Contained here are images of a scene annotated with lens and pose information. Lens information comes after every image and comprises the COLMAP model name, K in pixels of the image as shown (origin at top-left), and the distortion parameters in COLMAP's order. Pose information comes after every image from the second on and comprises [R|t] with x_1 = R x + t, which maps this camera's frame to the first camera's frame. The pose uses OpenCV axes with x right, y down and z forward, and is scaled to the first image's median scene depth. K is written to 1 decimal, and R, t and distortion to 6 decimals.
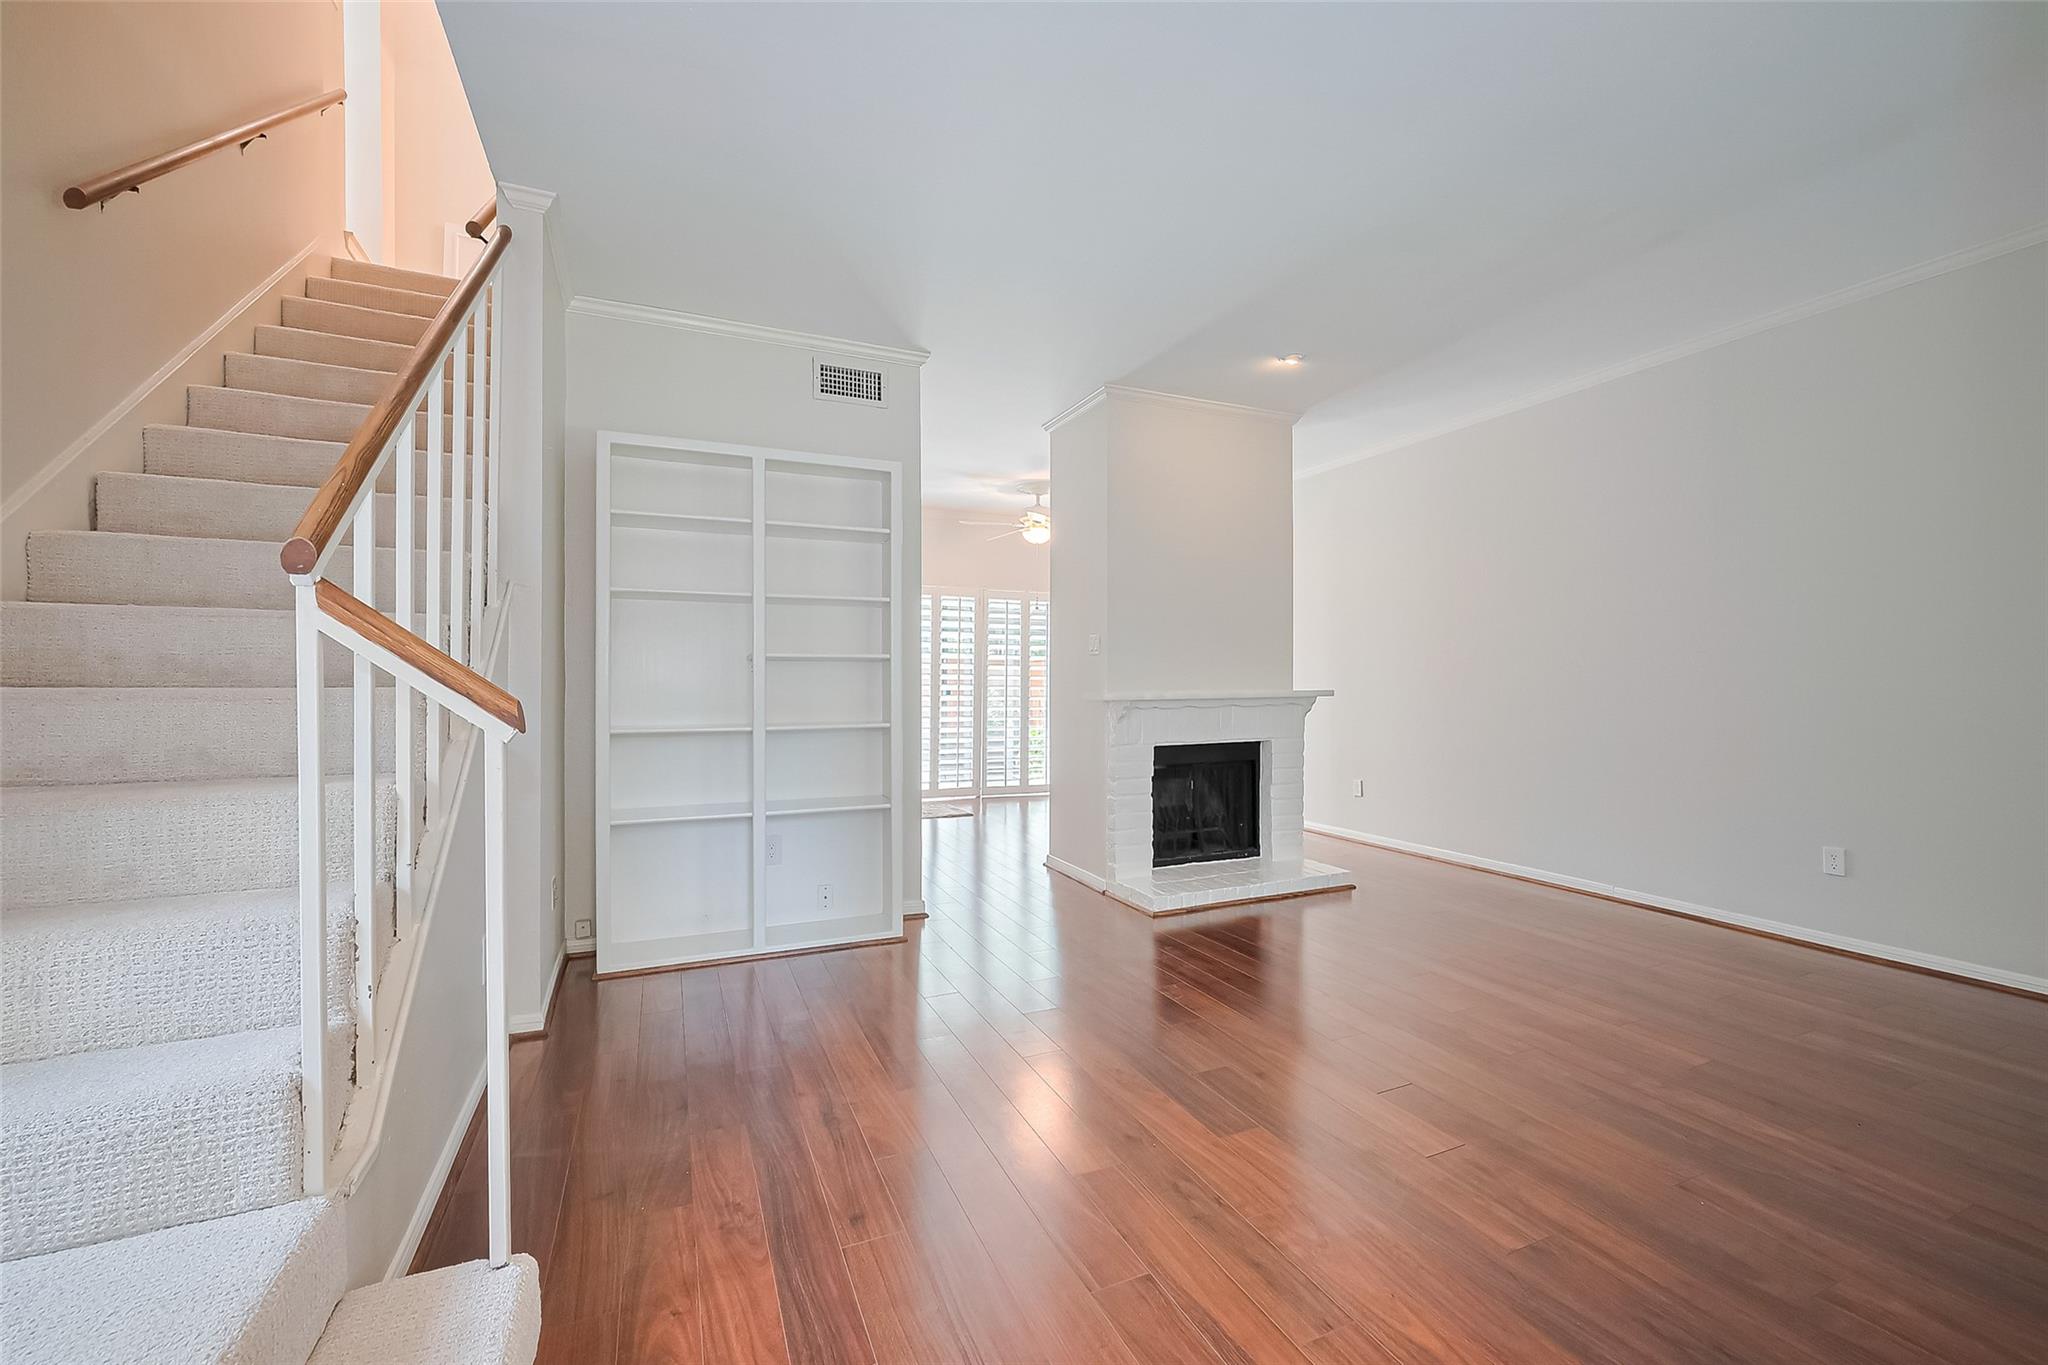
lens RADIAL K [[814.6, 0, 1027.2], [0, 814.6, 693.8], [0, 0, 1]] dist [-0.006103, -0.000660]
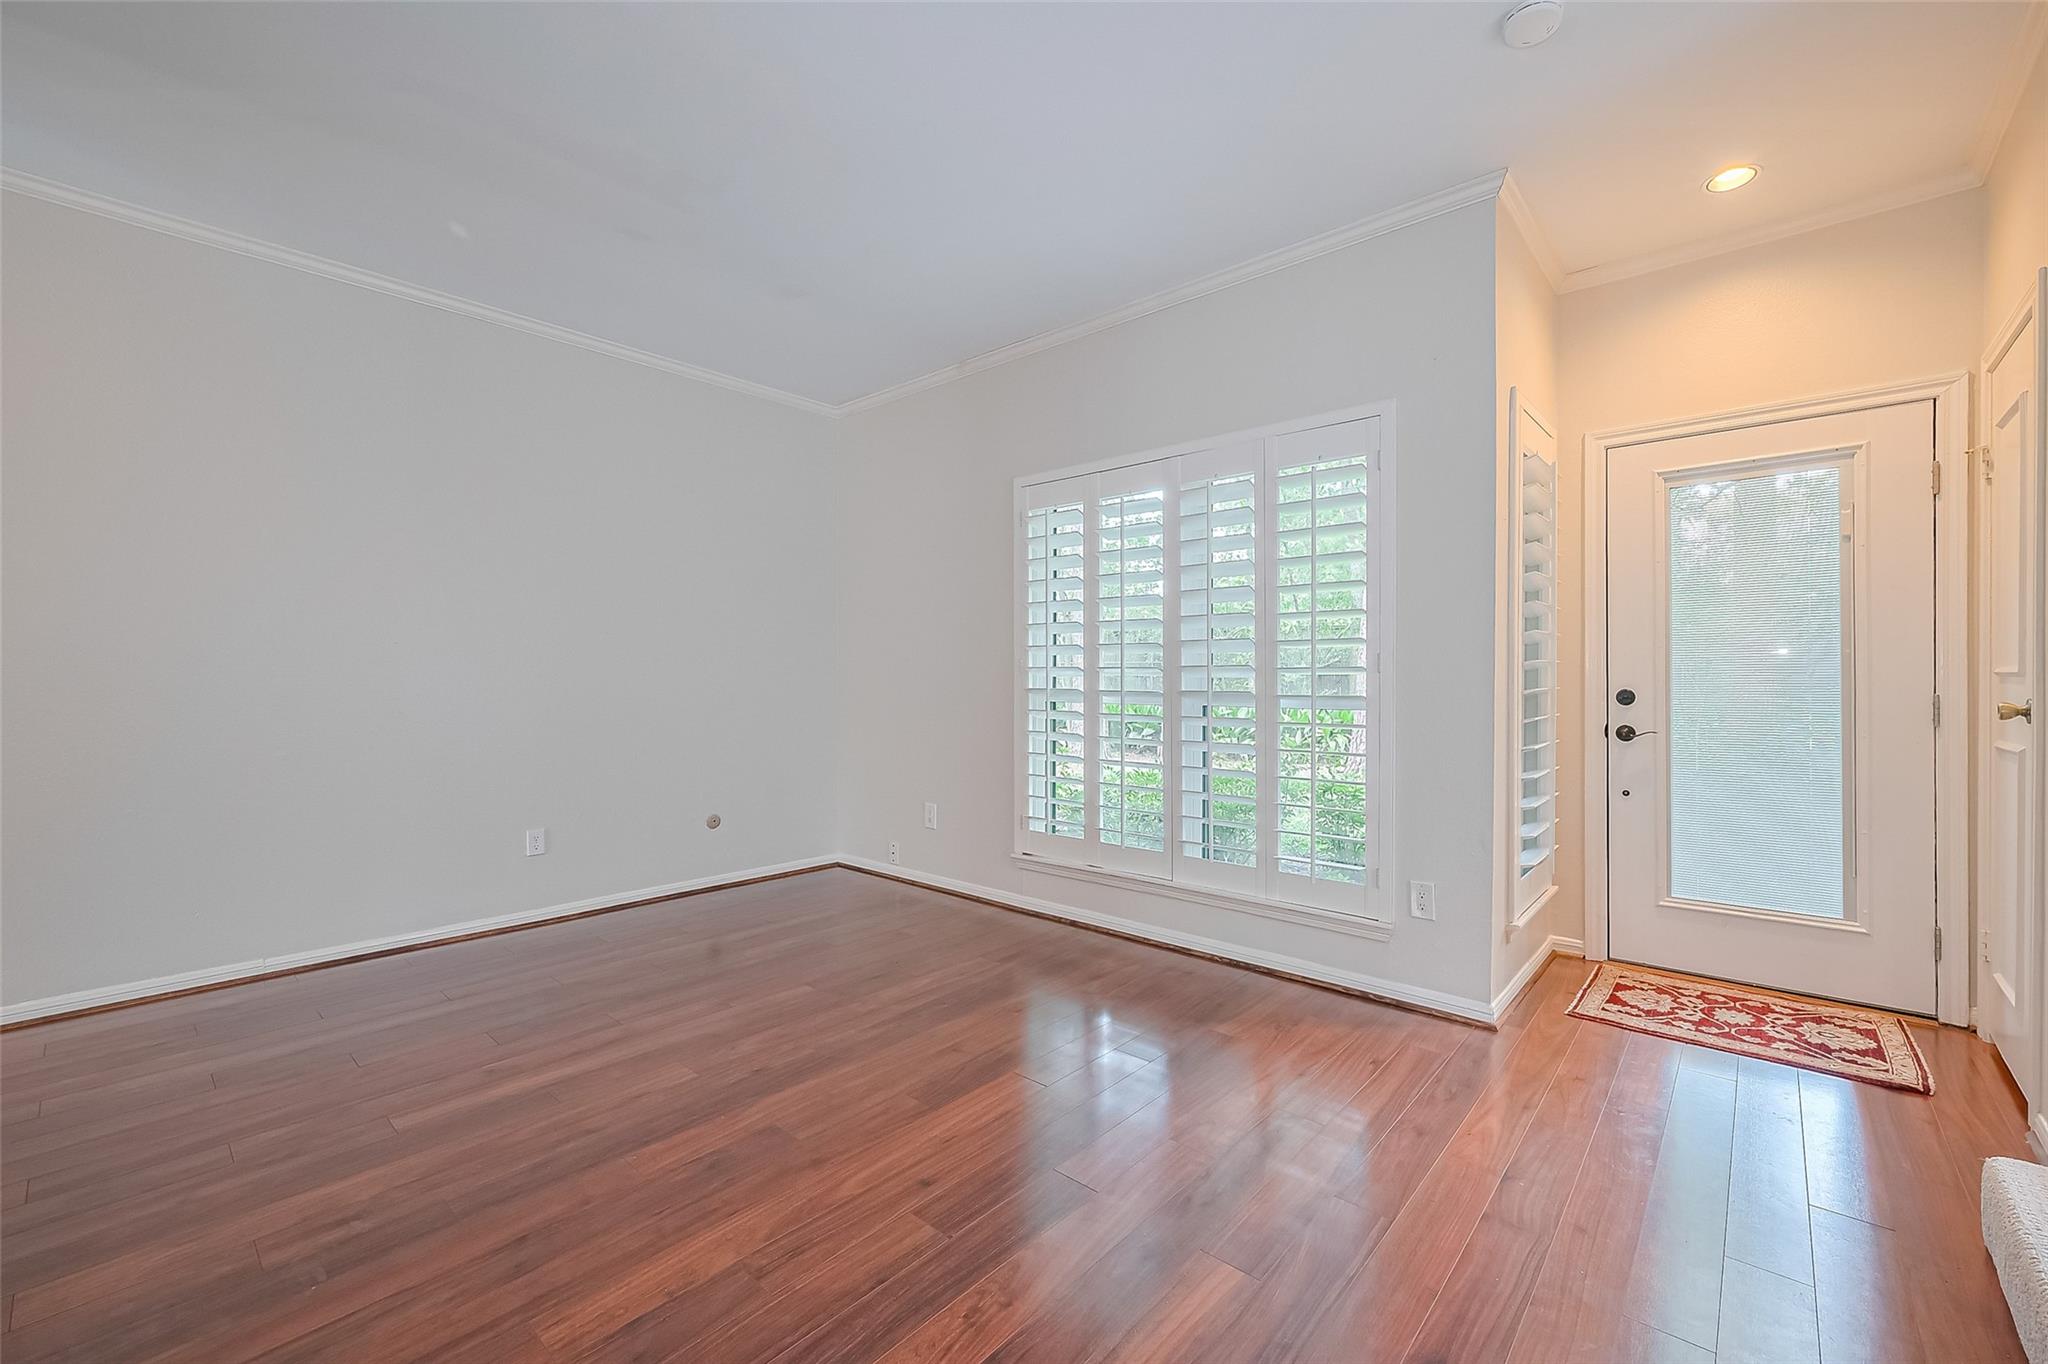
lens RADIAL K [[888.2, 0, 1044.0], [0, 888.2, 676.2], [0, 0, 1]] dist [-0.008894, -0.001362]
pose [[-0.474261, 0.011891, 0.880304, -0.250993], [0.009579, 0.999919, -0.008347, 0.000206], [-0.880332, 0.004474, -0.474337, 0.646132]]
